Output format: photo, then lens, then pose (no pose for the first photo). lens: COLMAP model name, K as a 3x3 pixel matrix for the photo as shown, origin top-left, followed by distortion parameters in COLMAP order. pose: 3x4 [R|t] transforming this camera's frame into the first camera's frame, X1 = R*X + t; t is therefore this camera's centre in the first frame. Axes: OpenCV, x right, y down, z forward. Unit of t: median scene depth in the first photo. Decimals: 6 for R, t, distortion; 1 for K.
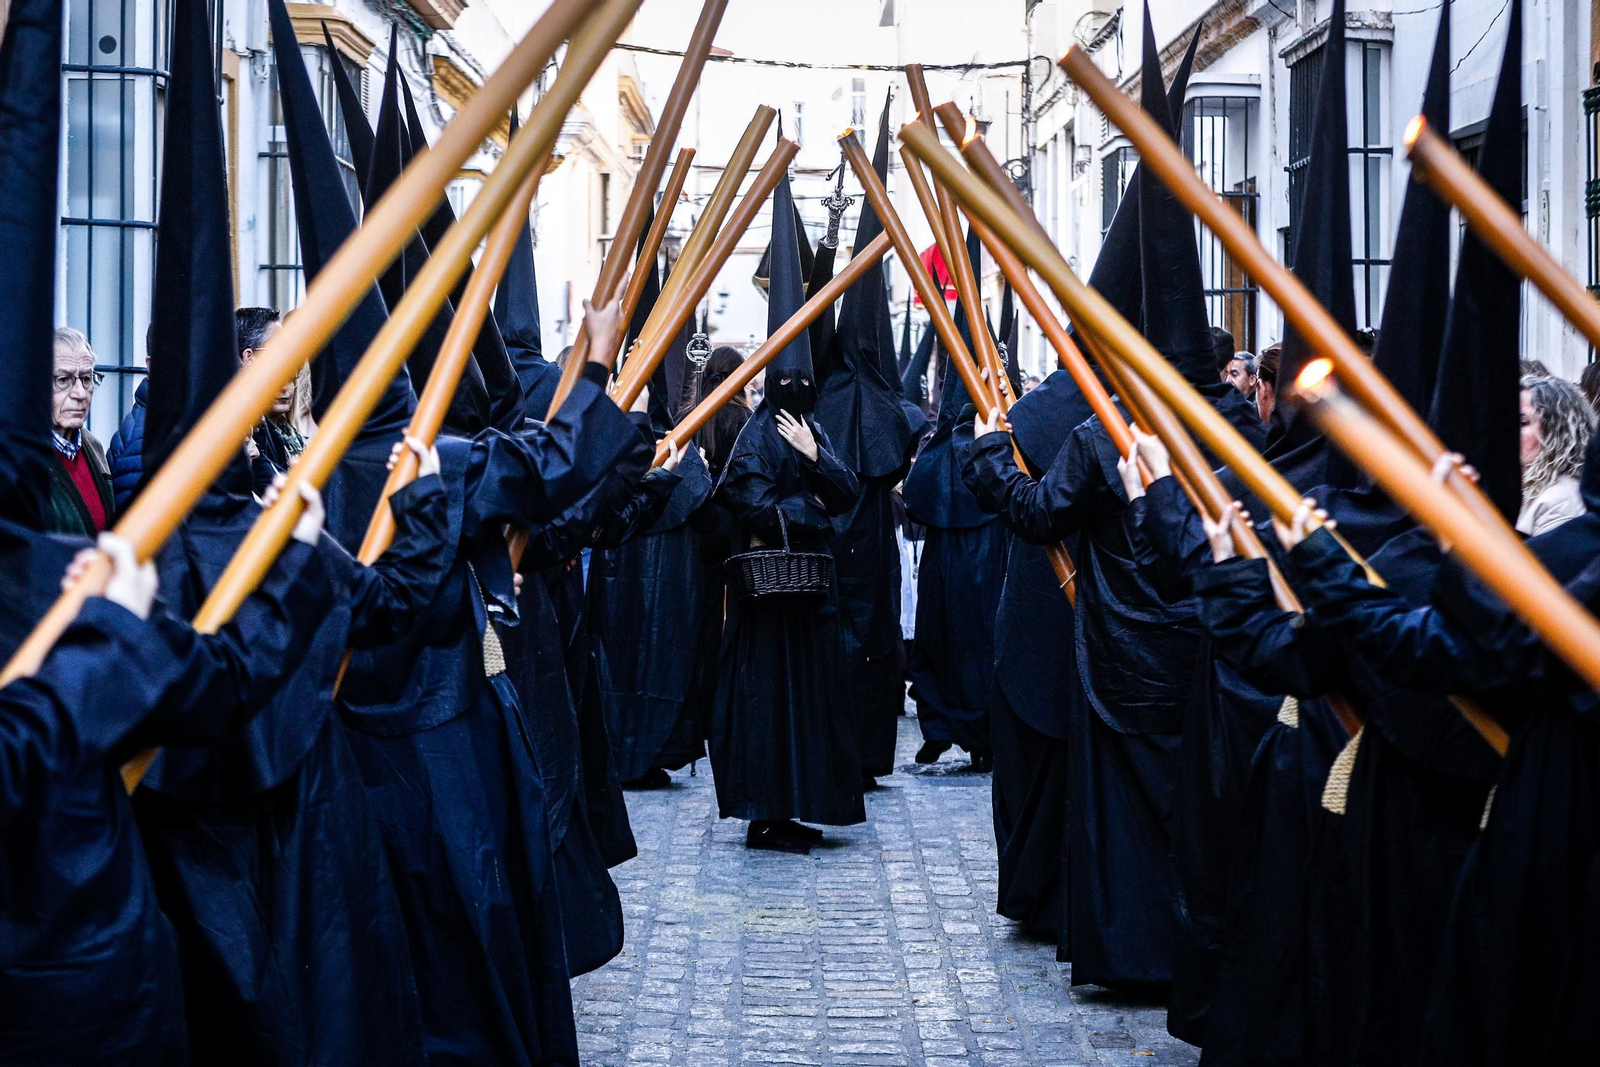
lens RADIAL K [[3517.6, 0, 799.8], [0, 3517.6, 533.9], [0, 0, 1]] dist [0.012504, 0.000000]
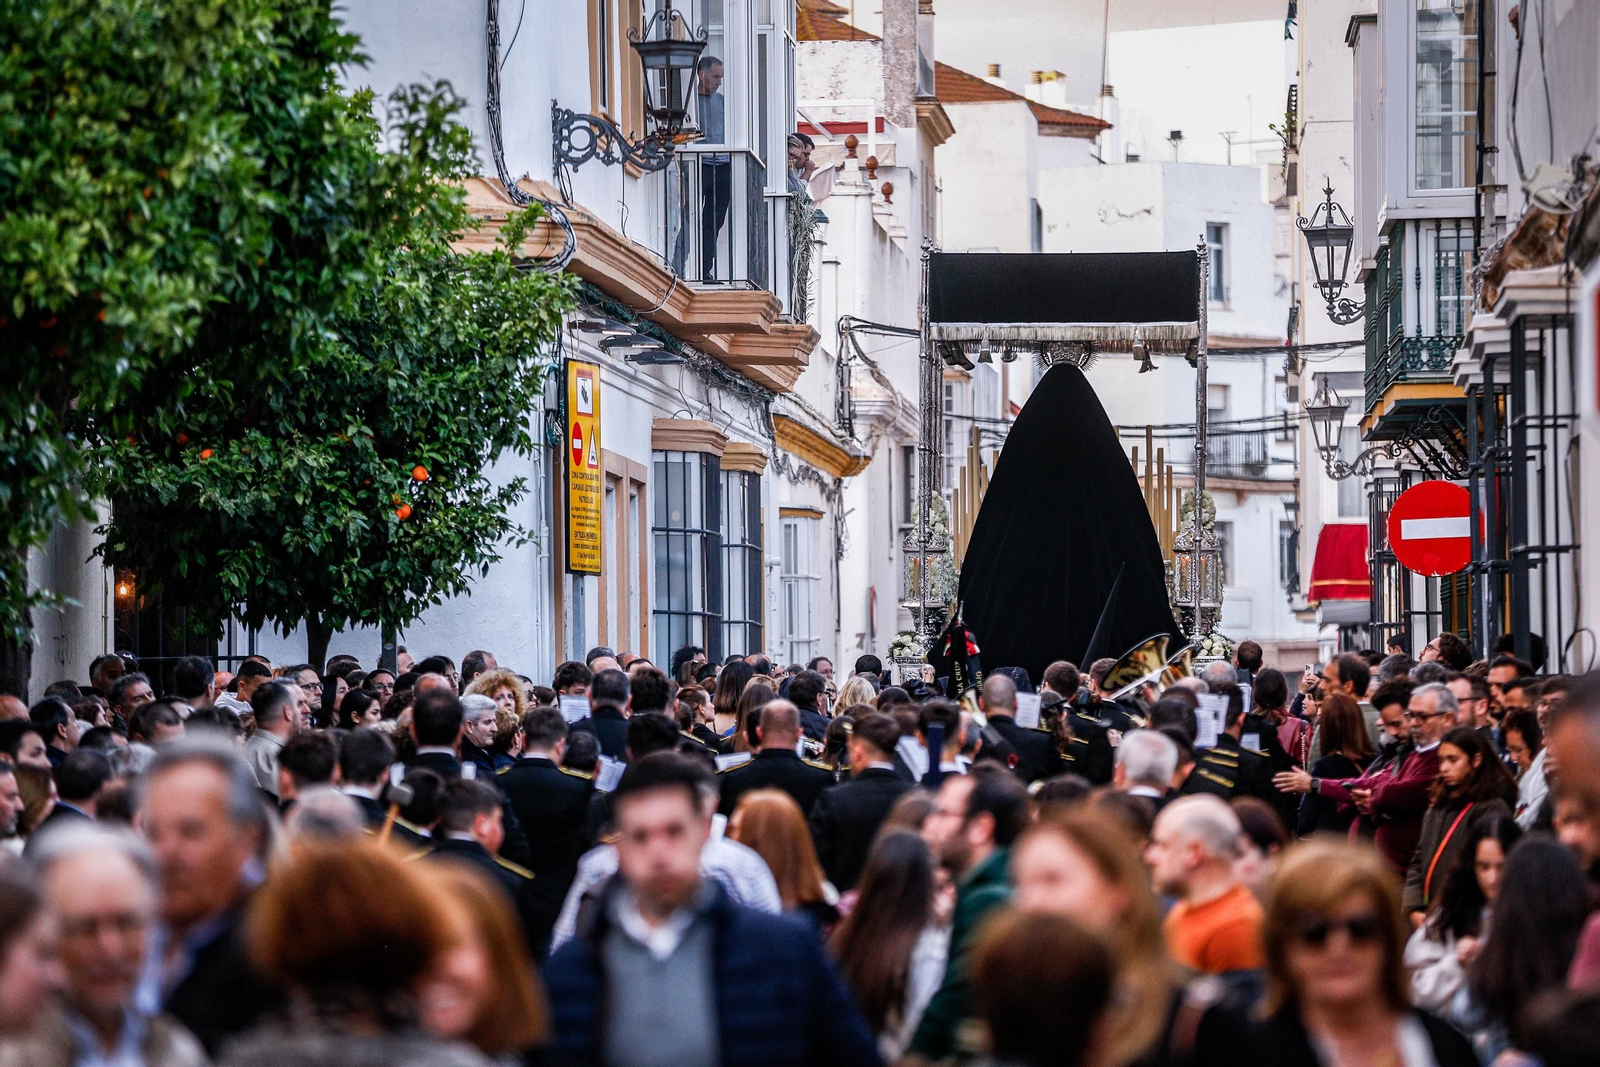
lens RADIAL K [[8761.1, 0, 799.9], [0, 8761.1, 533.6], [0, 0, 1]] dist [0.330714, 0.000000]
pose [[0.998064, -0.015088, -0.060334, 0.074051], [0.011133, 0.997799, -0.065369, 0.087184], [0.061187, 0.064571, 0.996035, -1.816306]]
